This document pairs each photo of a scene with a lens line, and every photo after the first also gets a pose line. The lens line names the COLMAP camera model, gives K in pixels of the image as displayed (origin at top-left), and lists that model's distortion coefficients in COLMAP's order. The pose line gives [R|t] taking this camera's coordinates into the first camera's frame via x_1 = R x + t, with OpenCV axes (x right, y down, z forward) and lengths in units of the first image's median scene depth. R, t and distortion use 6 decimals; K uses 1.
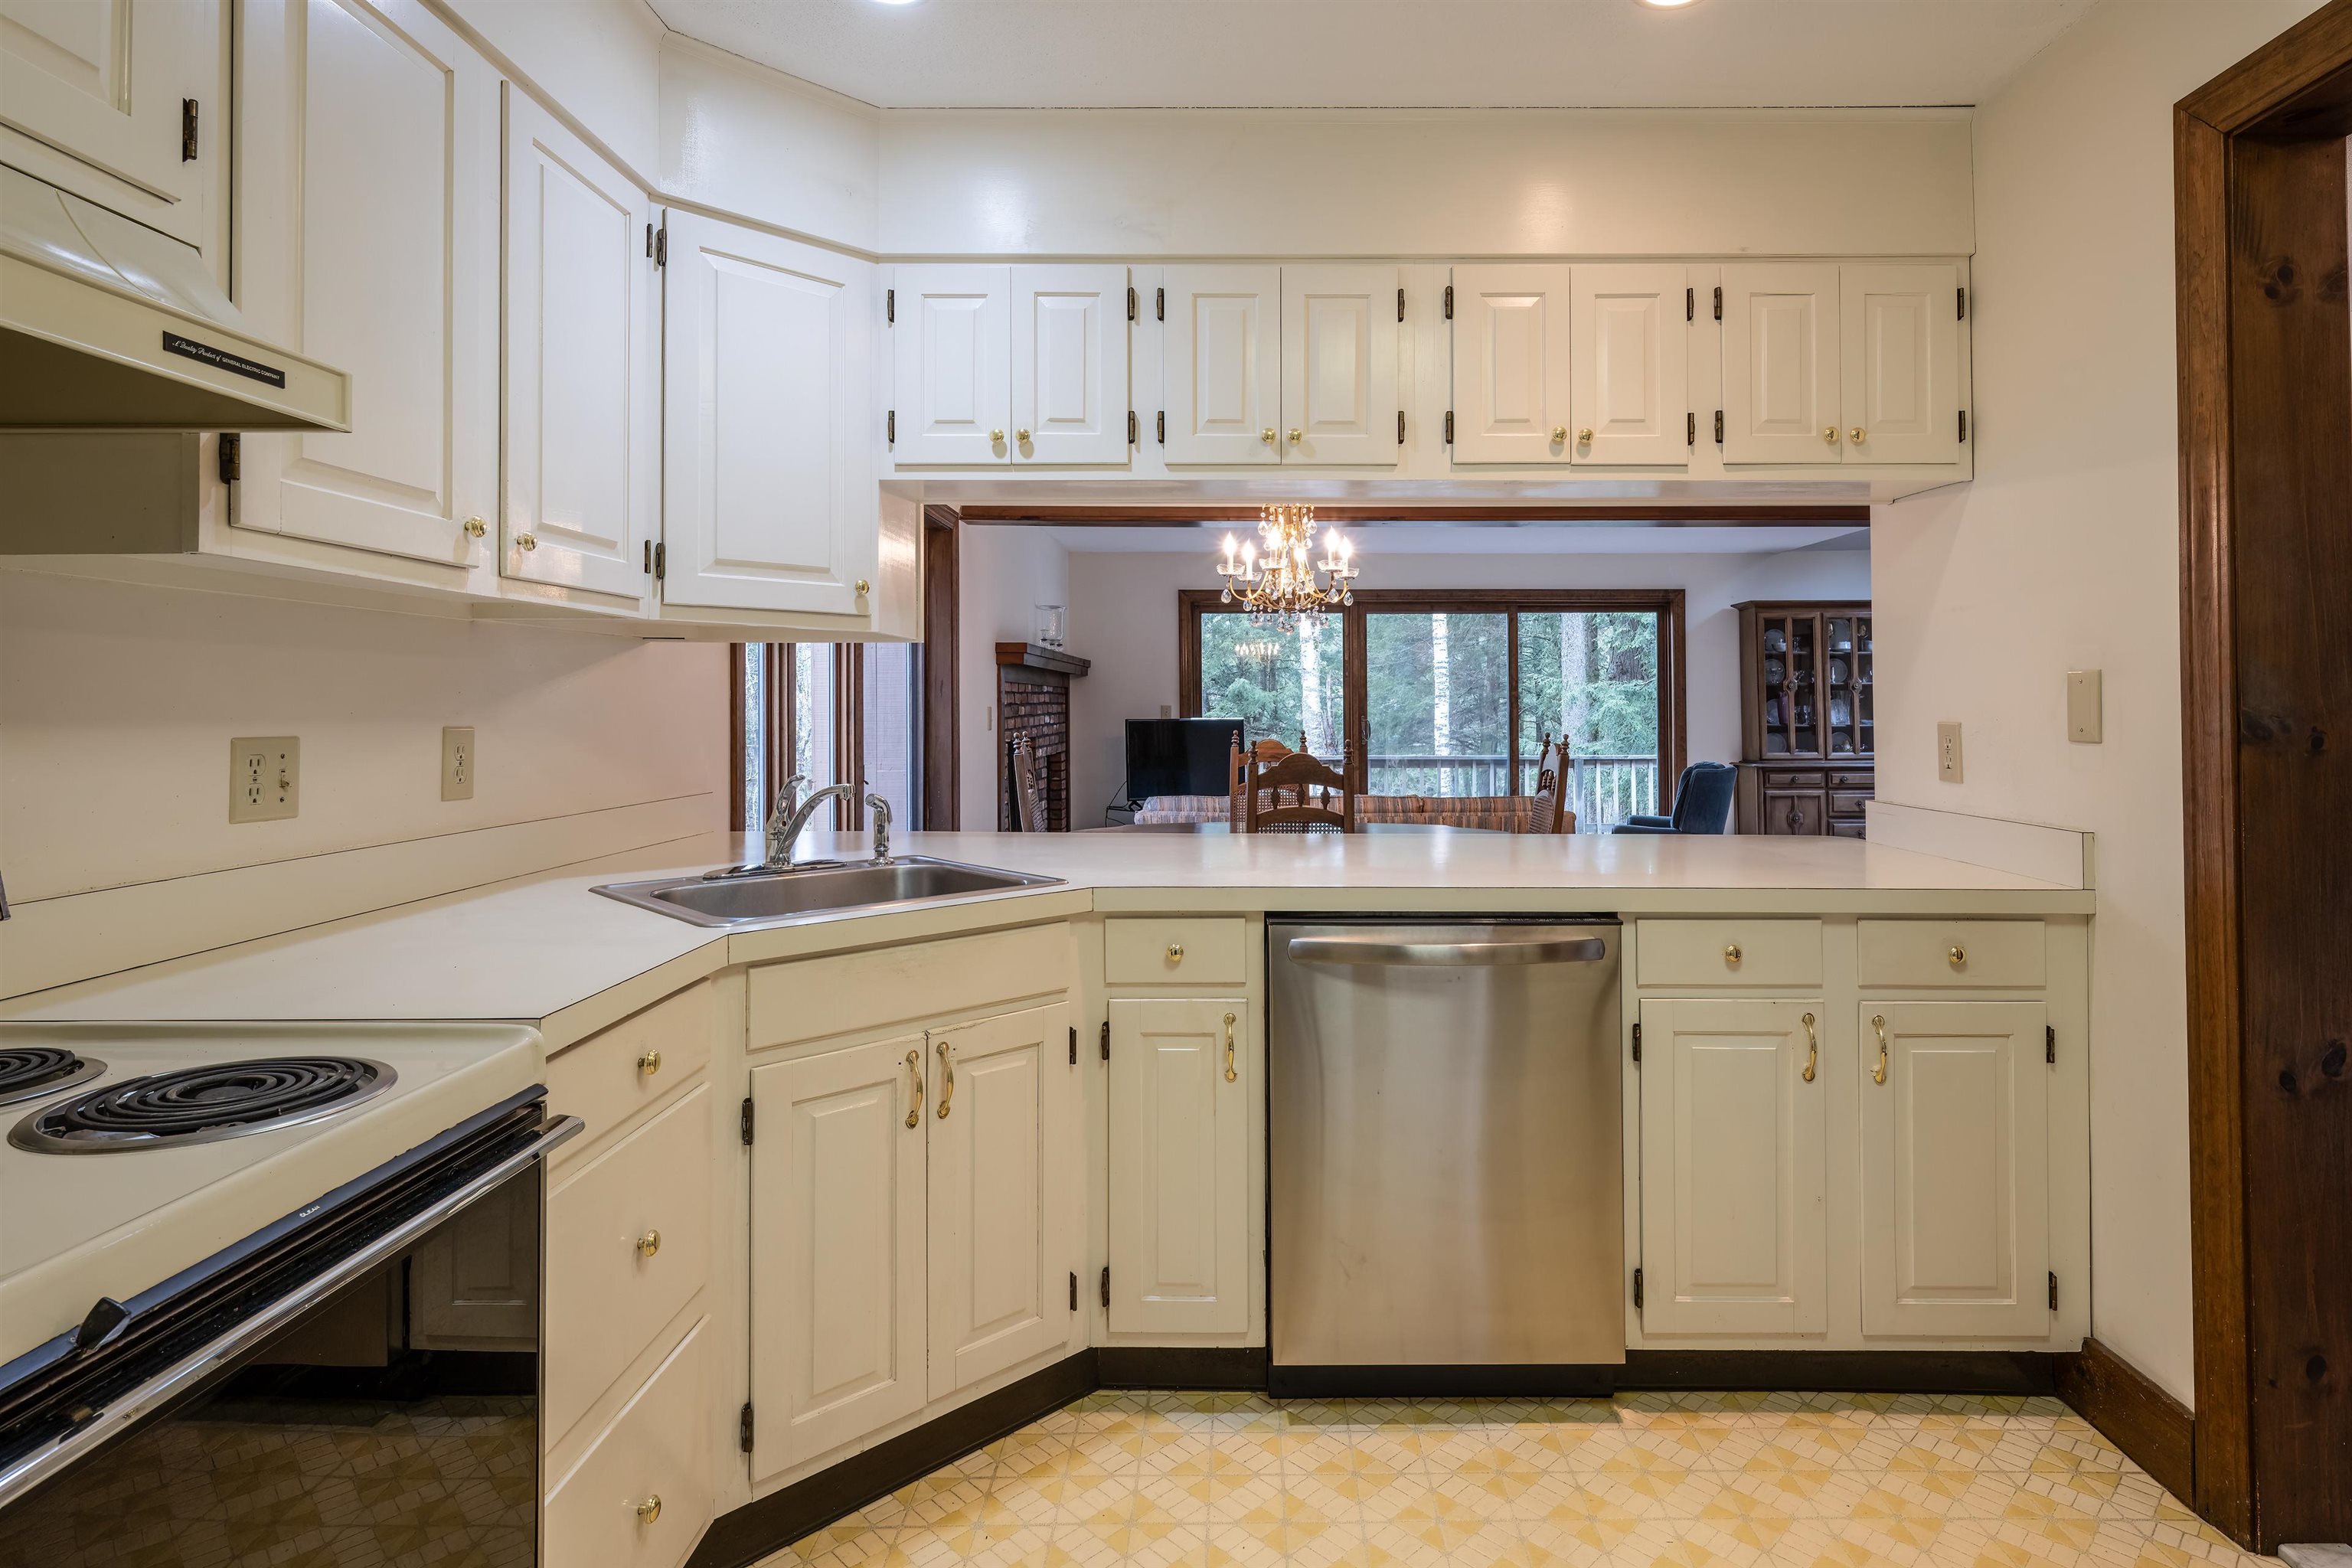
lens RADIAL K [[1237.2, 0, 1227.3], [0, 1237.2, 686.7], [0, 0, 1]] dist [-0.004867, 0.003418]
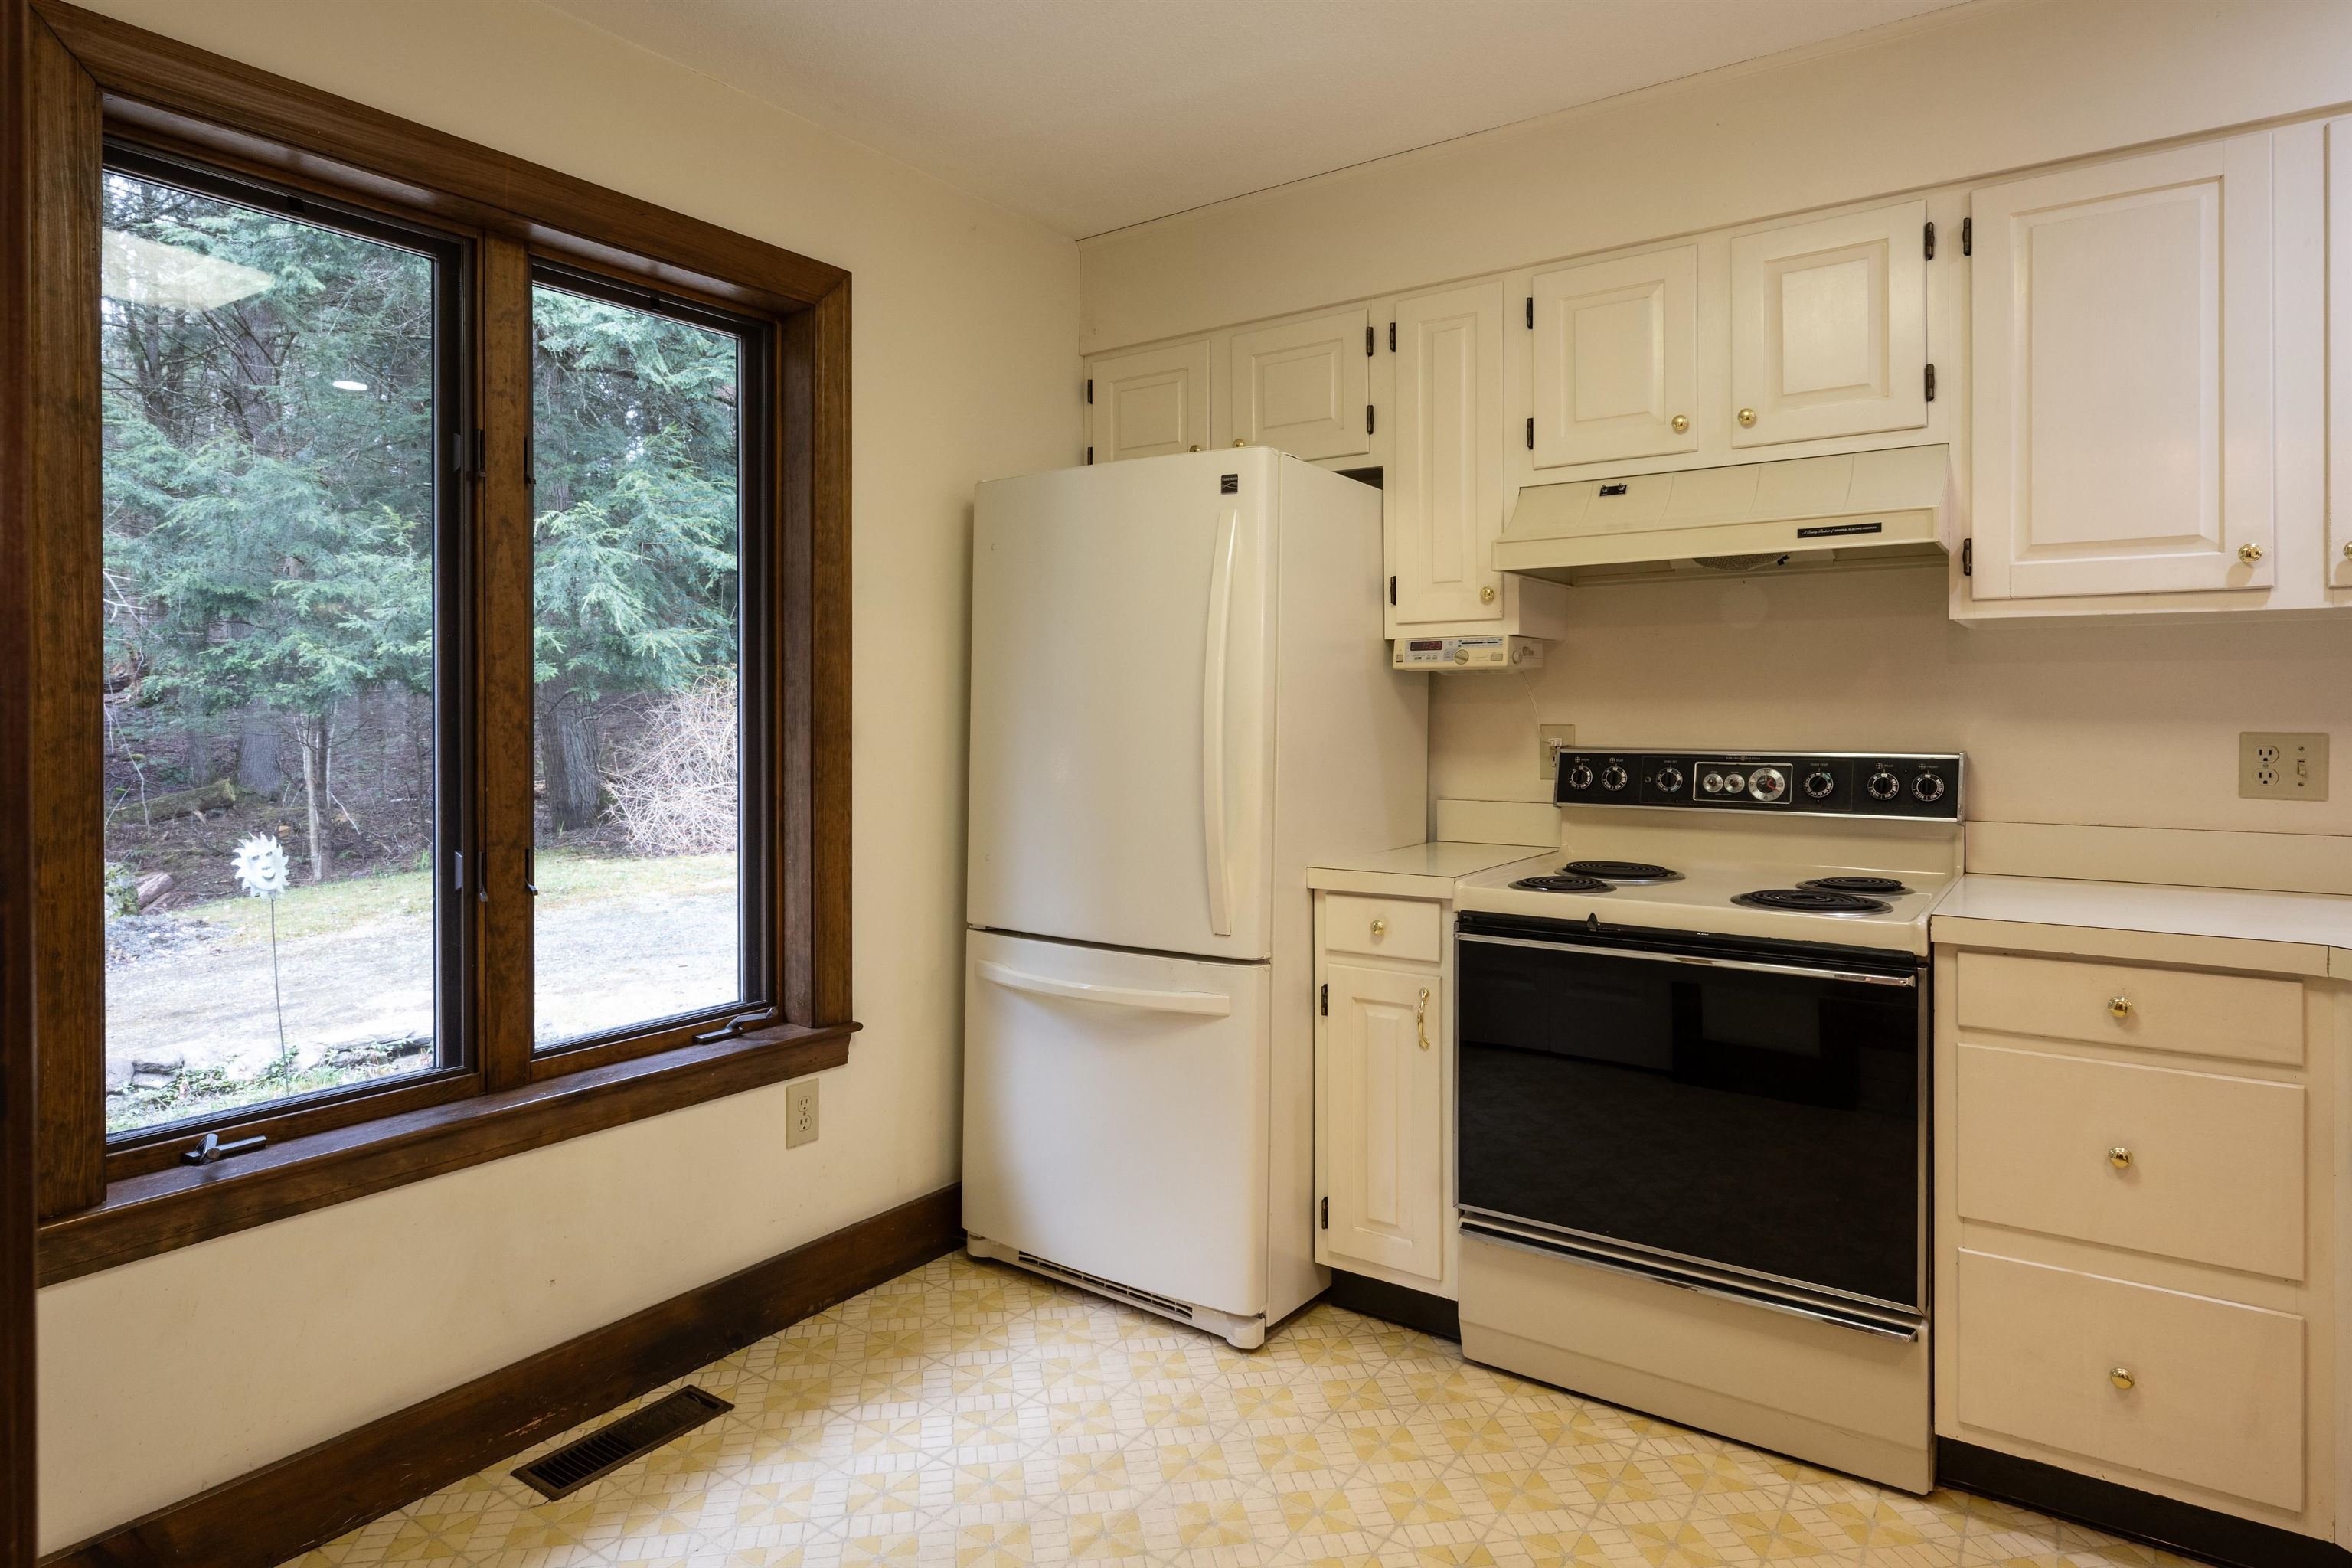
lens RADIAL K [[1329.7, 0, 1172.9], [0, 1329.7, 710.9], [0, 0, 1]] dist [-0.006054, 0.001147]
pose [[-0.574417, 0.003078, -0.818557, 0.874913], [0.013989, 0.999884, -0.006056, 0.010434], [0.818443, -0.014930, -0.574393, 0.780865]]
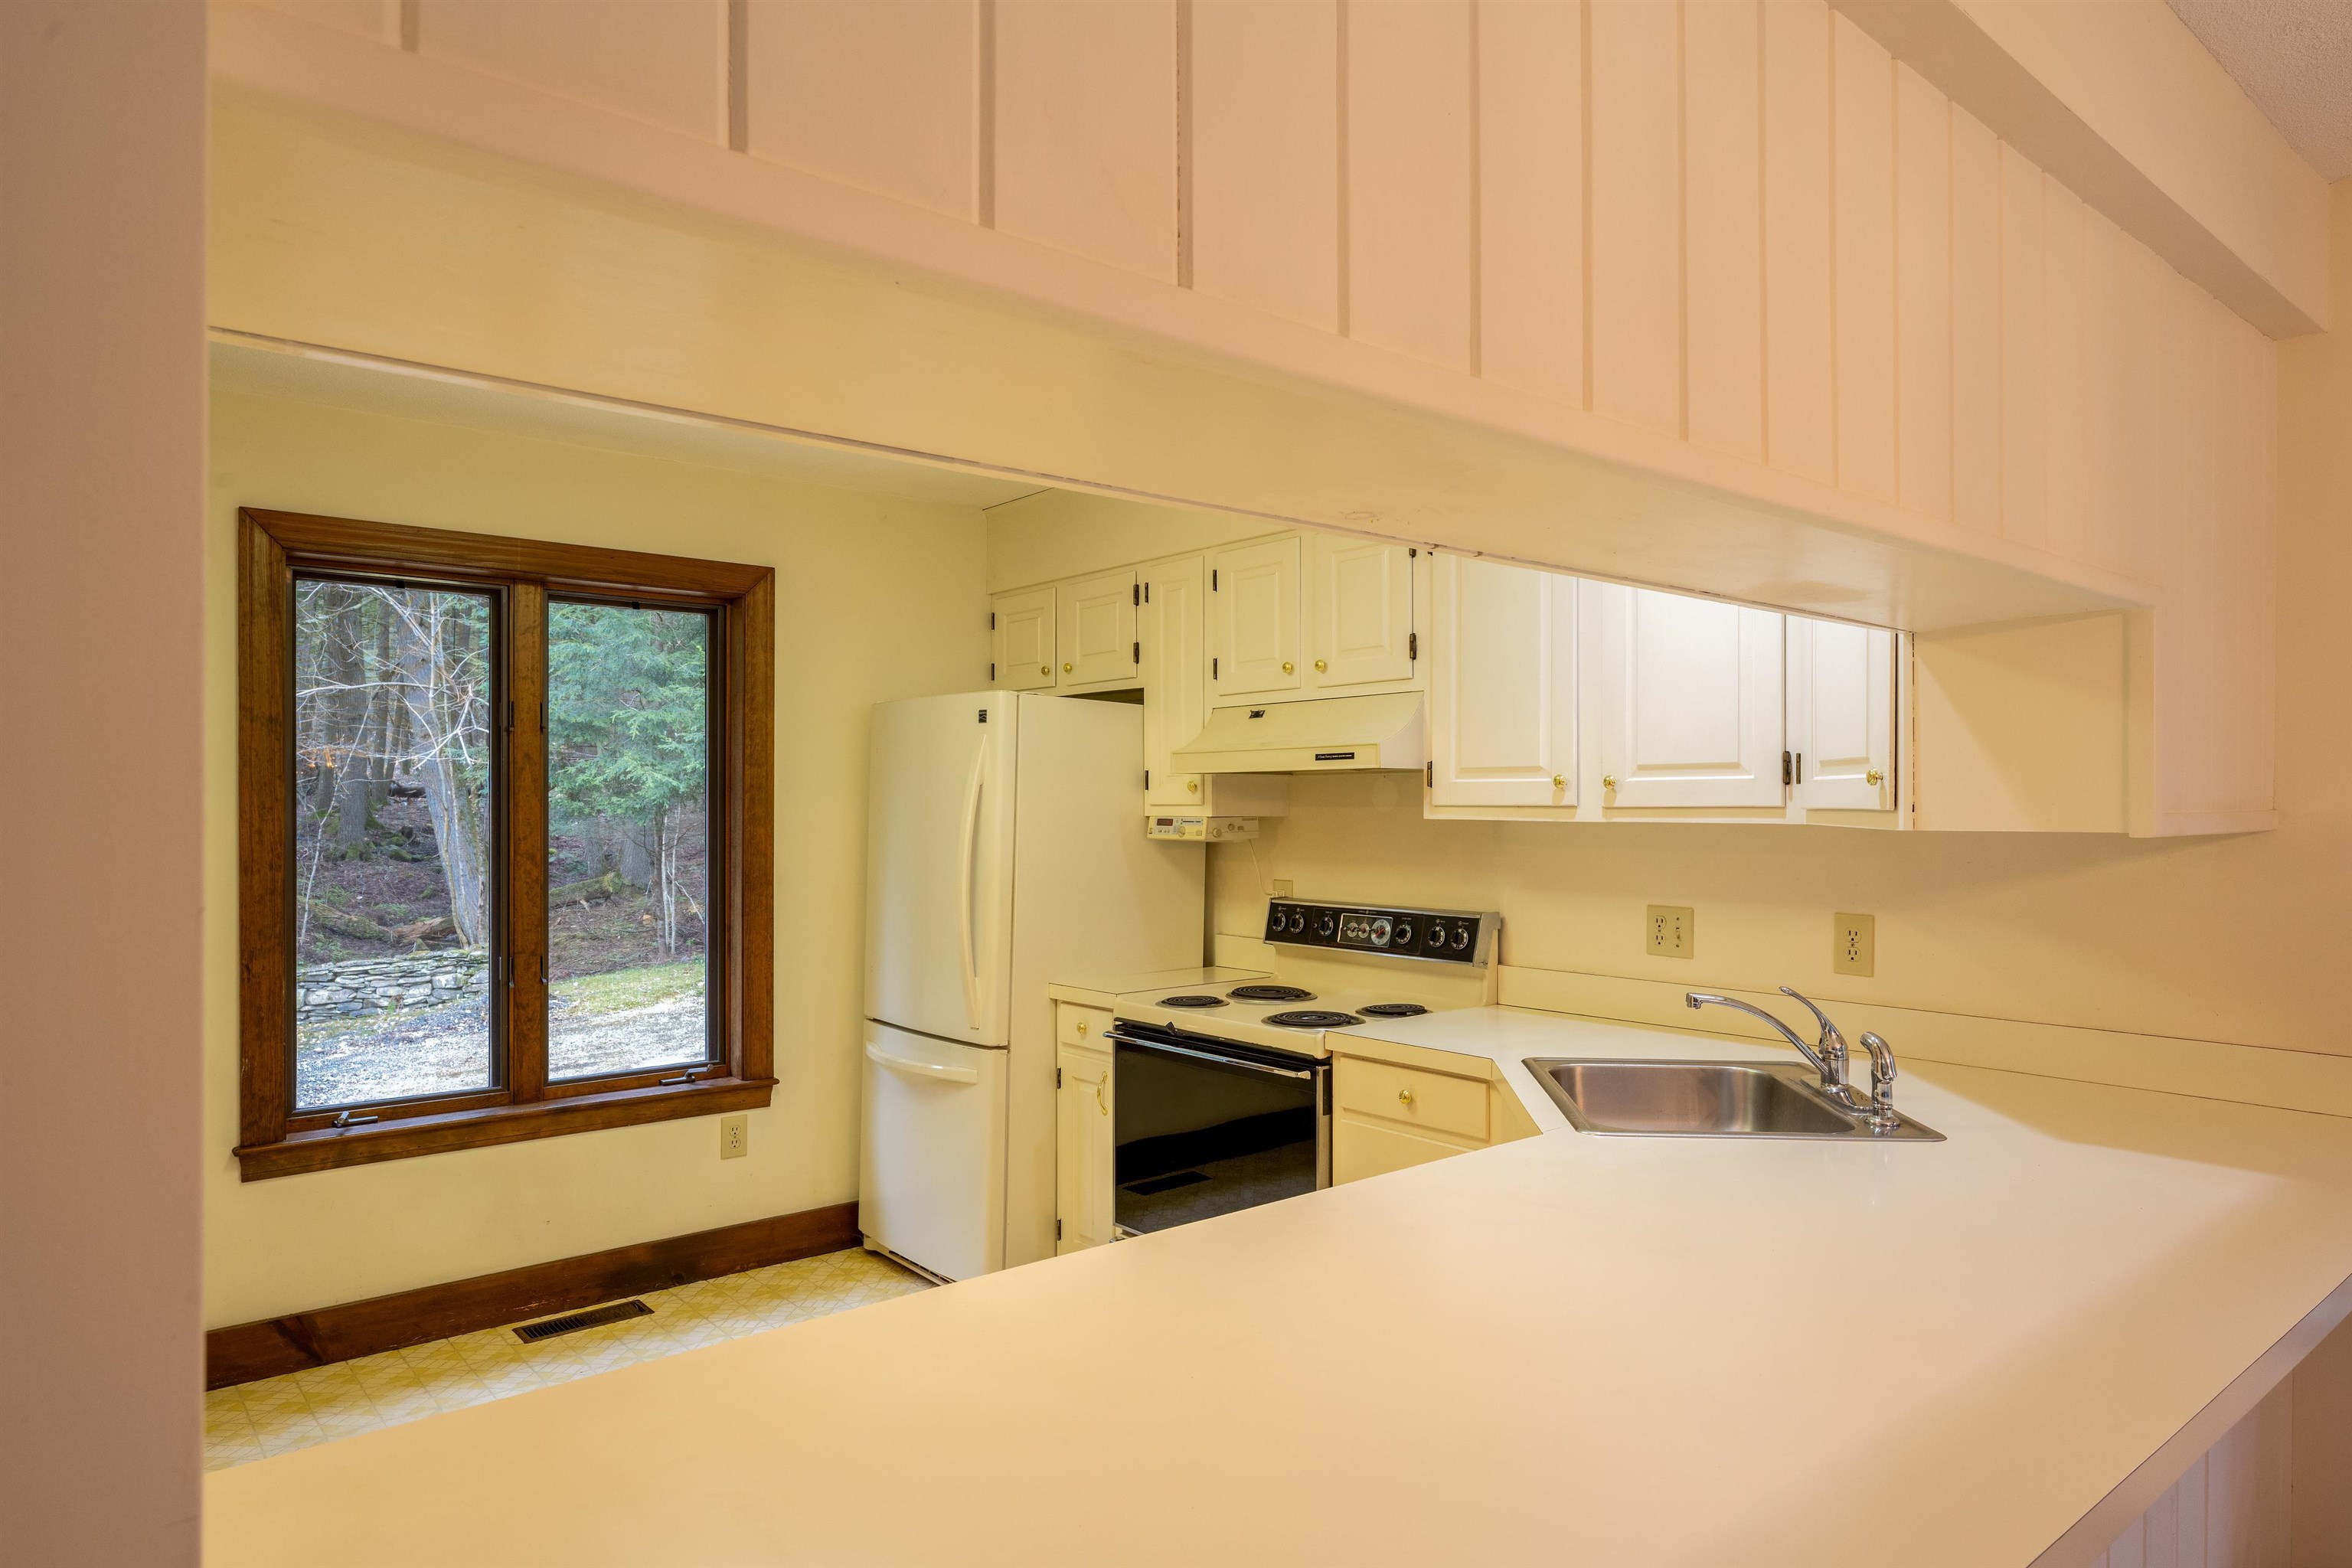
lens RADIAL K [[1390.2, 0, 1200.1], [0, 1390.2, 799.3], [0, 0, 1]] dist [-0.013742, 0.001305]
pose [[-0.752558, -0.000696, -0.658526, 0.838069], [0.010371, 0.999863, -0.012909, -0.077517], [0.658445, -0.016544, -0.752447, 1.819700]]
